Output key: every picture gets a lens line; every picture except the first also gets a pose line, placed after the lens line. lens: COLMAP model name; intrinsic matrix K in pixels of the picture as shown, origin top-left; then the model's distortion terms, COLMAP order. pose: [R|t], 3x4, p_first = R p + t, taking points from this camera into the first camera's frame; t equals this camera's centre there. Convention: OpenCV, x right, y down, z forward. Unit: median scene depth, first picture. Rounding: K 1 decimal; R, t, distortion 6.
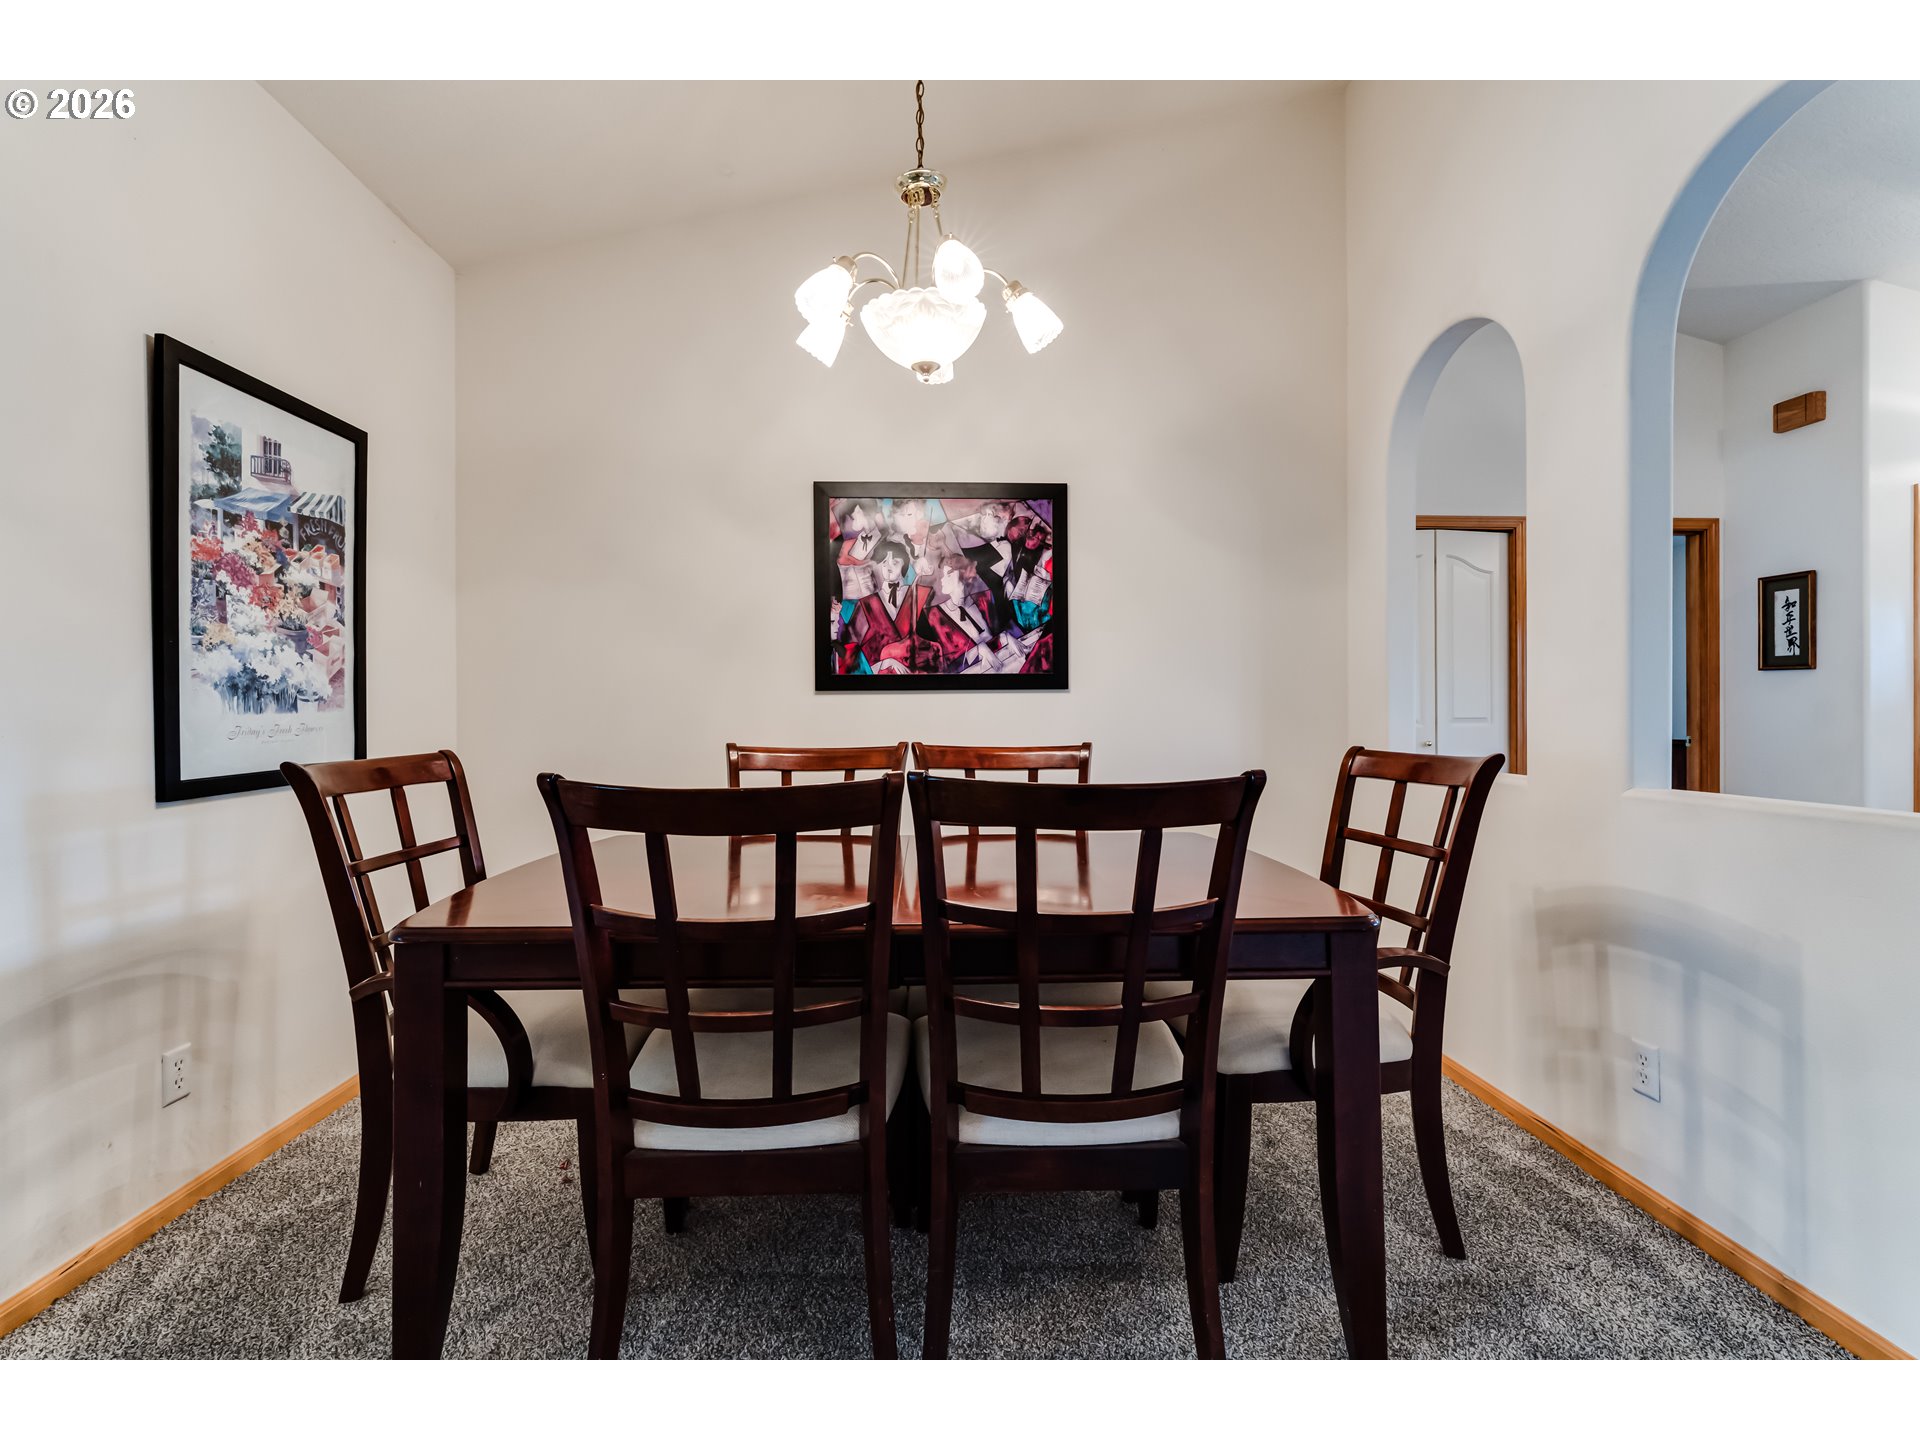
lens RADIAL K [[875.7, 0, 963.2], [0, 875.7, 711.7], [0, 0, 1]] dist [-0.000627, 0.000285]
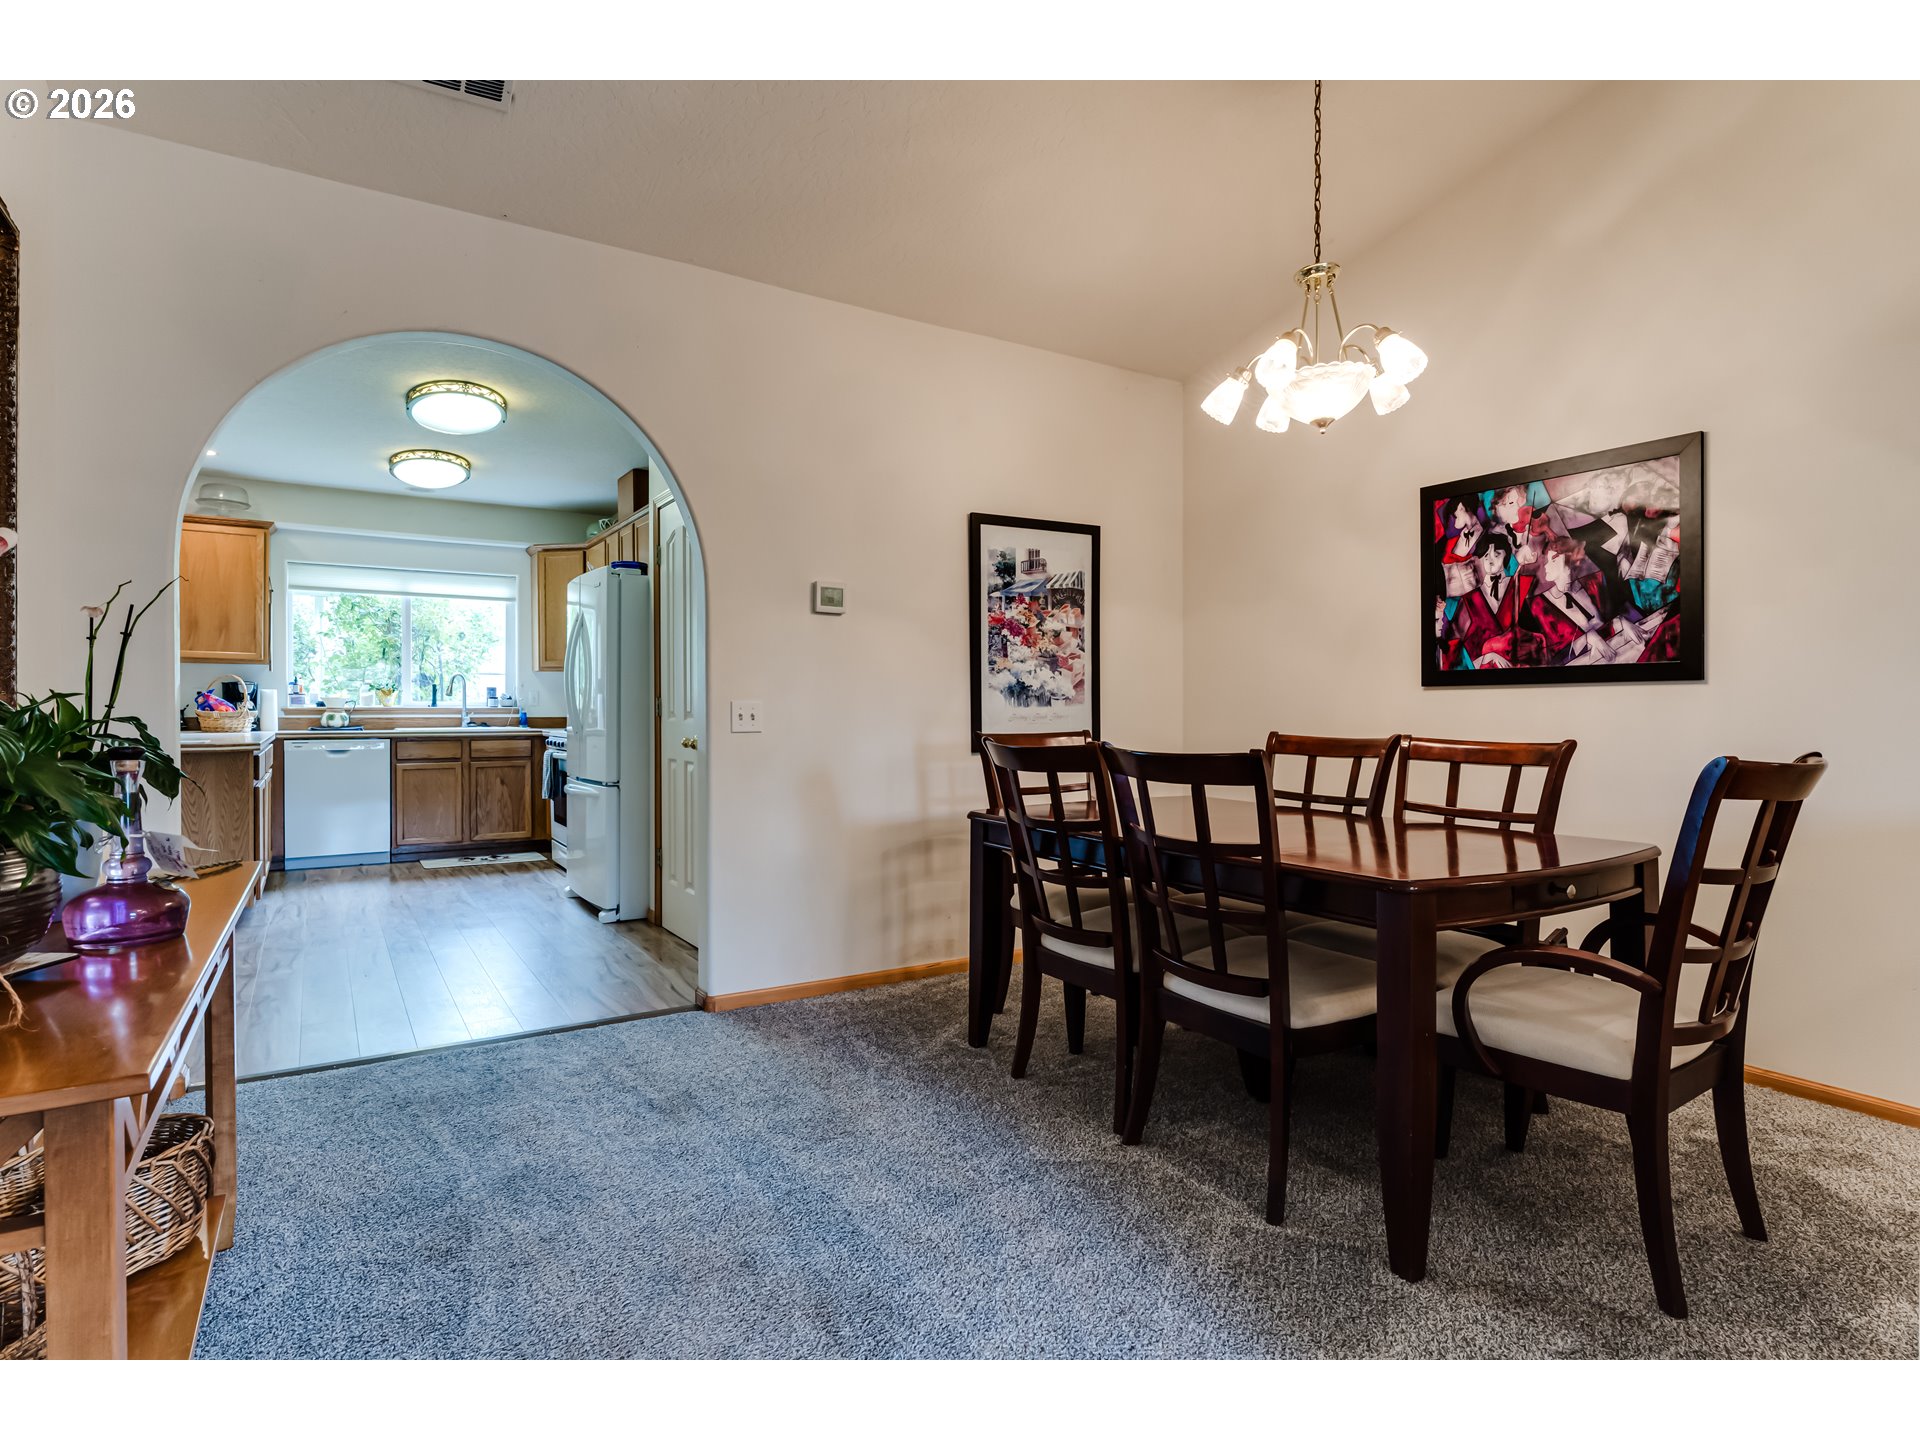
lens RADIAL K [[1012.1, 0, 959.1], [0, 1012.1, 712.0], [0, 0, 1]] dist [-0.003489, 0.000194]
pose [[0.494561, 0.005991, -0.869122, 0.610873], [-0.001242, 0.999980, 0.006187, -0.000314], [0.869142, -0.001981, 0.494559, -0.083861]]
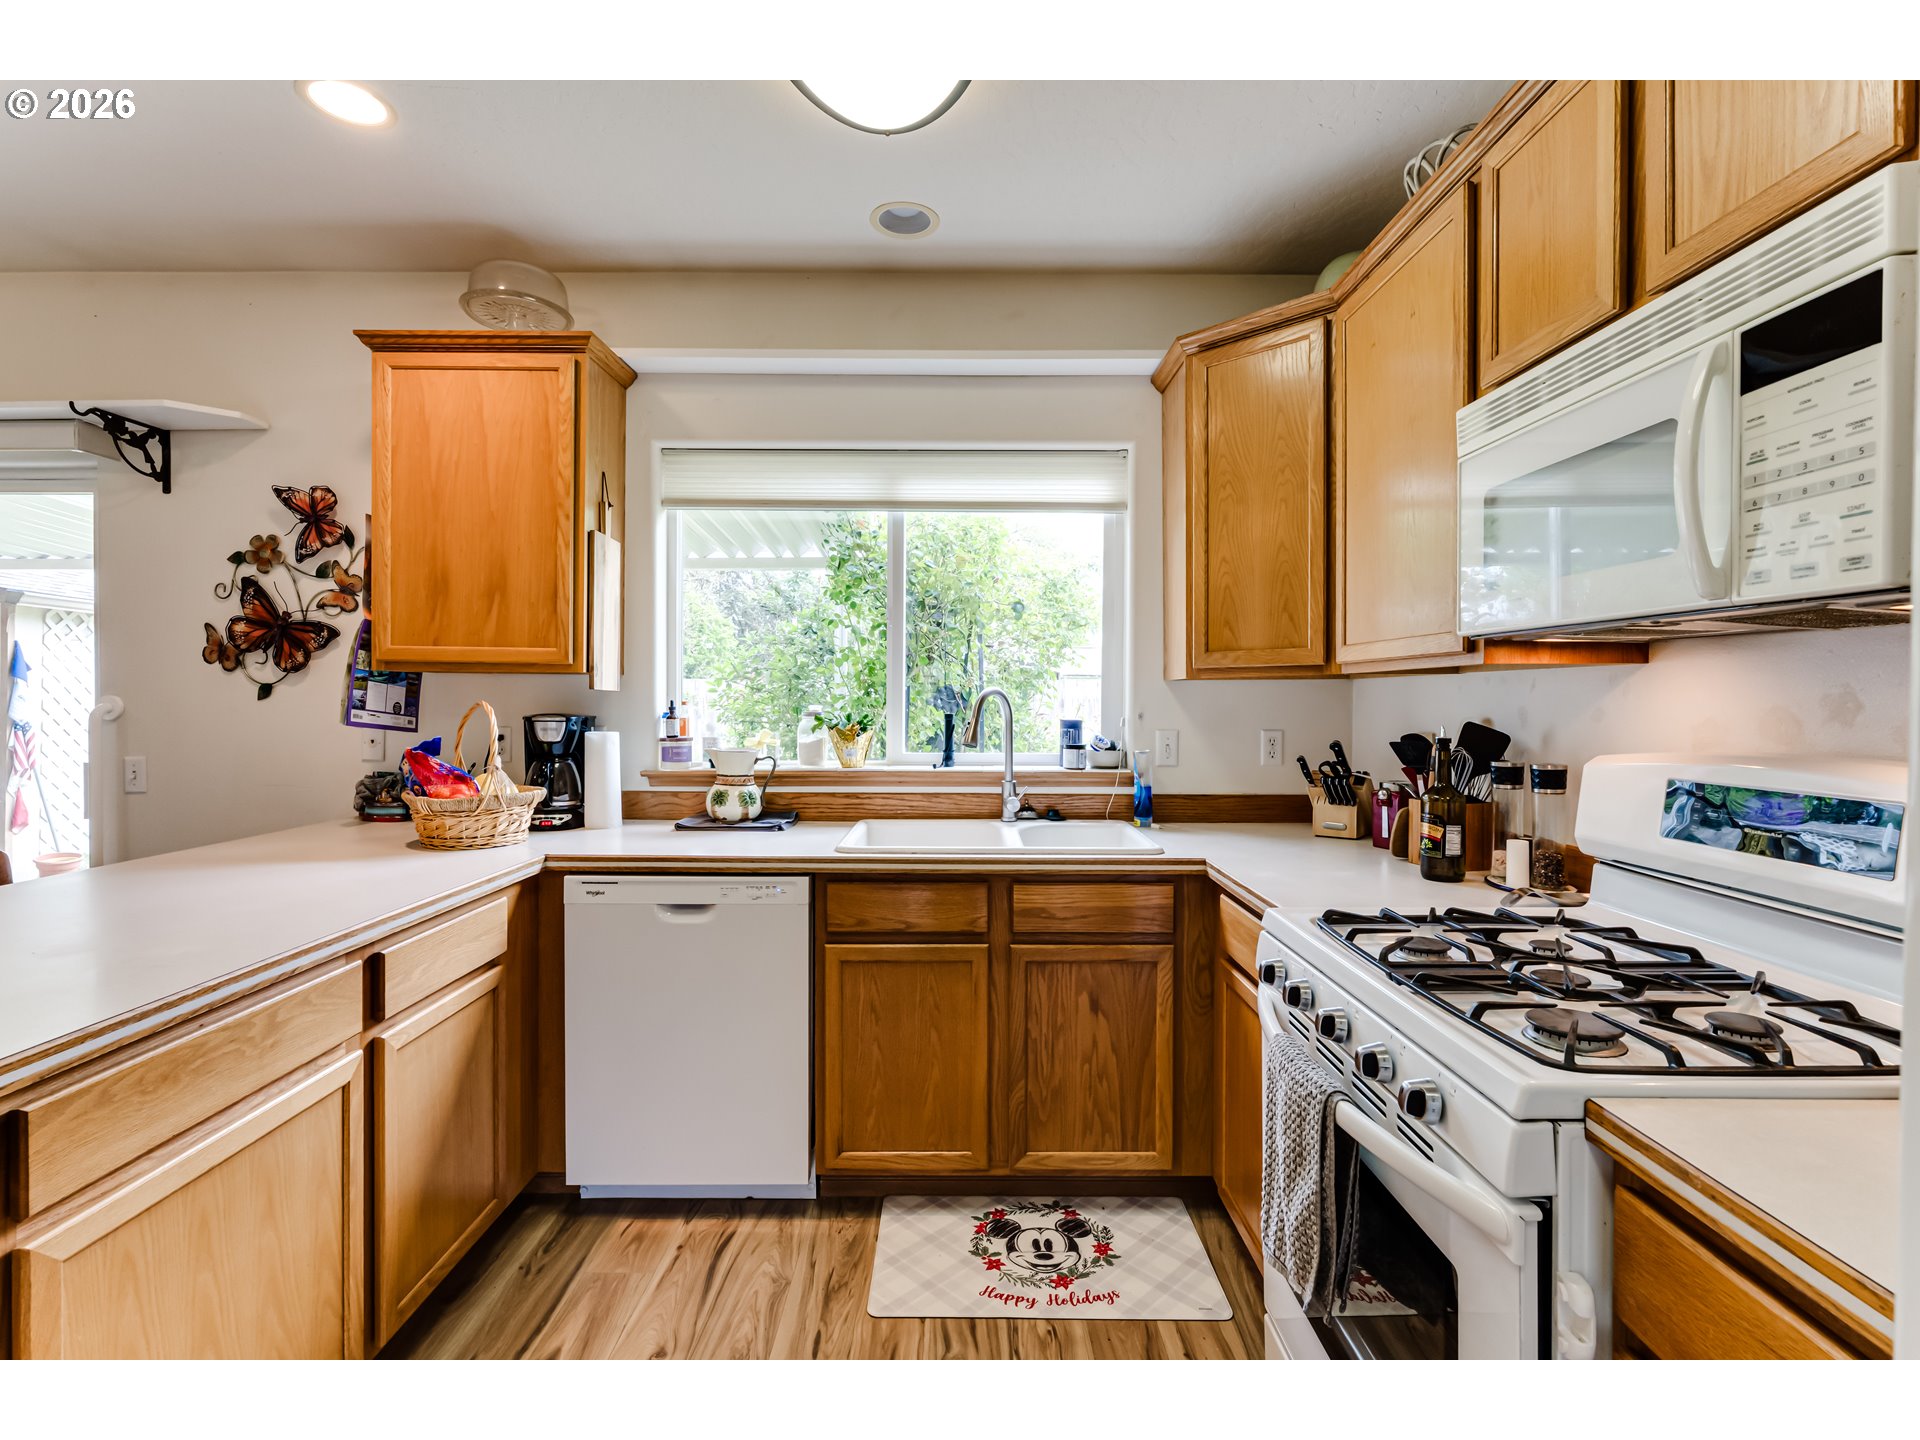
lens RADIAL K [[897.8, 0, 957.1], [0, 897.8, 709.0], [0, 0, 1]] dist [-0.000661, 0.000152]
pose [[-0.052900, 0.011795, -0.998530, -1.197428], [-0.002645, 0.999925, 0.011951, -0.066222], [0.998596, 0.003274, -0.052865, 0.079304]]
